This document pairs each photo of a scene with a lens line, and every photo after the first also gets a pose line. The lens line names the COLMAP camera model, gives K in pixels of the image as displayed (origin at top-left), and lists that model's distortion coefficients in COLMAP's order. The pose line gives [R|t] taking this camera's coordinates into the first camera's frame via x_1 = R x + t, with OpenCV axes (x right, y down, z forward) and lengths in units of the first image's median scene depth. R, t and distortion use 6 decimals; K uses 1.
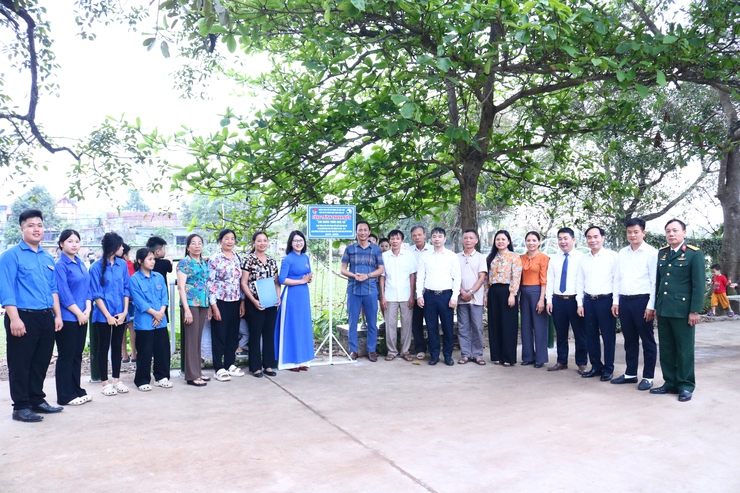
lens RADIAL K [[578.3, 0, 370.0], [0, 578.3, 246.5], [0, 0, 1]] dist [-0.146285, 0.117257]
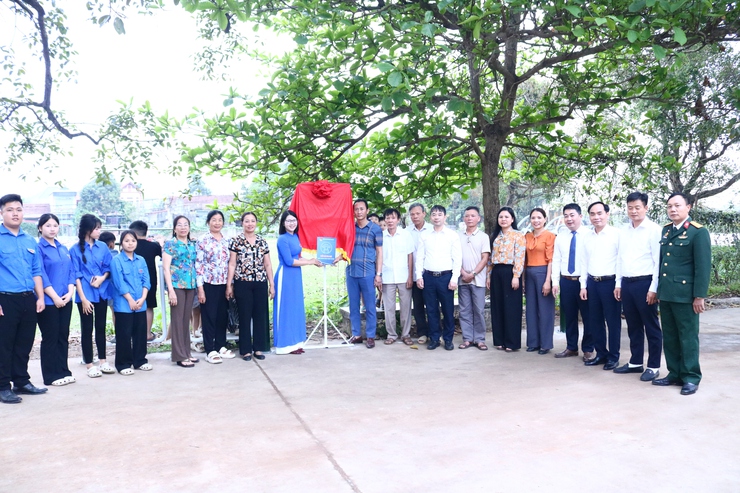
lens RADIAL K [[578.3, 0, 370.0], [0, 578.3, 246.5], [0, 0, 1]] dist [-0.146285, 0.117257]
pose [[0.994814, -0.007411, -0.101436, 0.106349], [0.010923, 0.999358, 0.034110, 0.001152], [0.101118, -0.035041, 0.994257, 0.042743]]
